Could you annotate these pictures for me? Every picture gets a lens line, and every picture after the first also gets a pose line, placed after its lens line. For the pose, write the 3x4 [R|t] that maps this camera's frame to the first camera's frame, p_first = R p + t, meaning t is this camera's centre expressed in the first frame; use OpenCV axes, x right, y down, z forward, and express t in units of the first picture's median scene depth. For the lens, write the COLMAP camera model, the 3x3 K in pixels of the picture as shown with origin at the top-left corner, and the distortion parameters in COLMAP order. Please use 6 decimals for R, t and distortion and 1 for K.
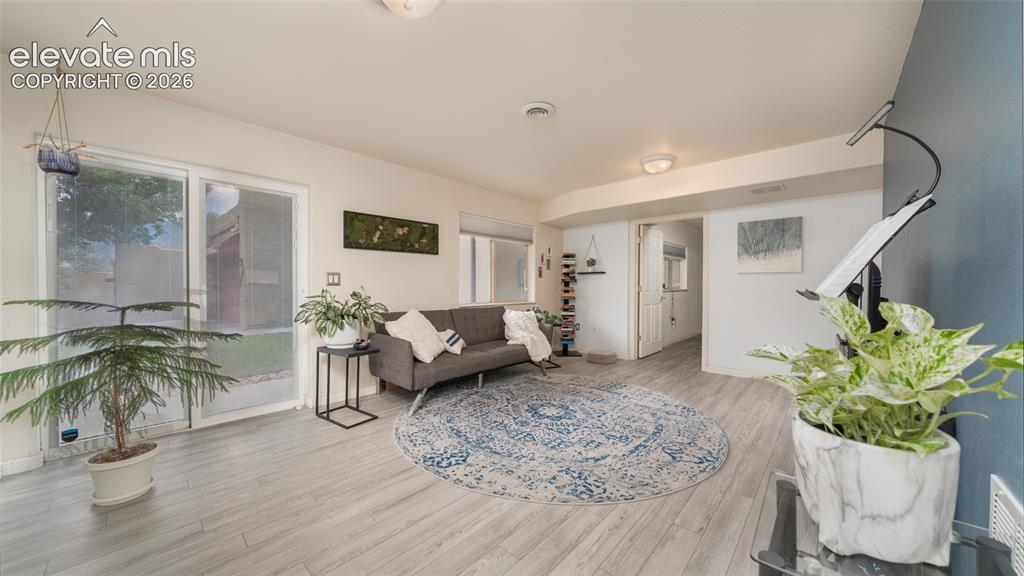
lens RADIAL K [[356.2, 0, 513.3], [0, 356.2, 287.9], [0, 0, 1]] dist [0.000144, 0.000025]
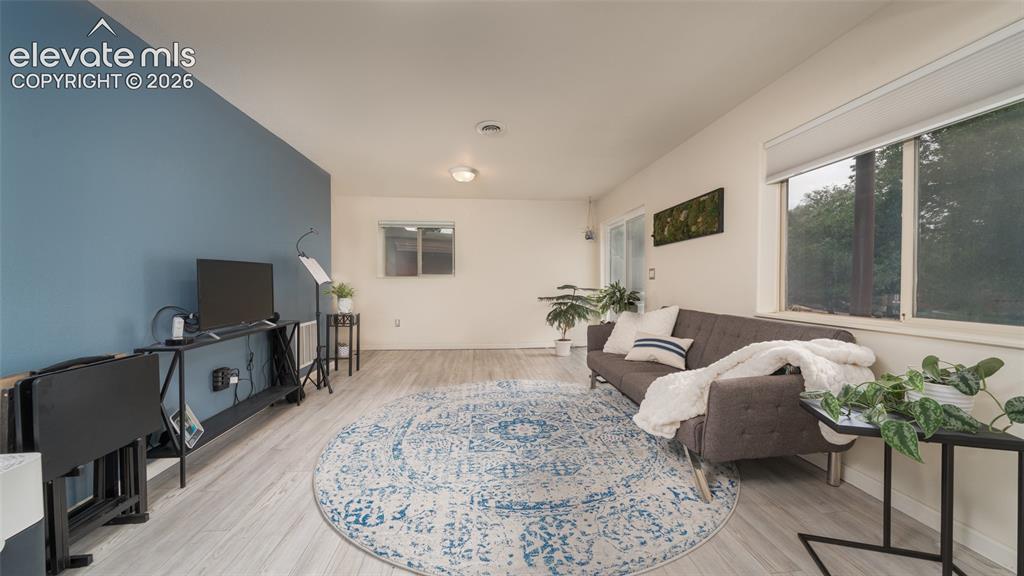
lens RADIAL K [[356.2, 0, 514.1], [0, 356.2, 287.6], [0, 0, 1]] dist [0.000144, 0.000025]
pose [[-0.673993, 0.009654, -0.738675, 0.811828], [-0.005547, 0.999820, 0.018128, 0.002445], [0.738717, 0.016315, -0.673818, 1.708613]]
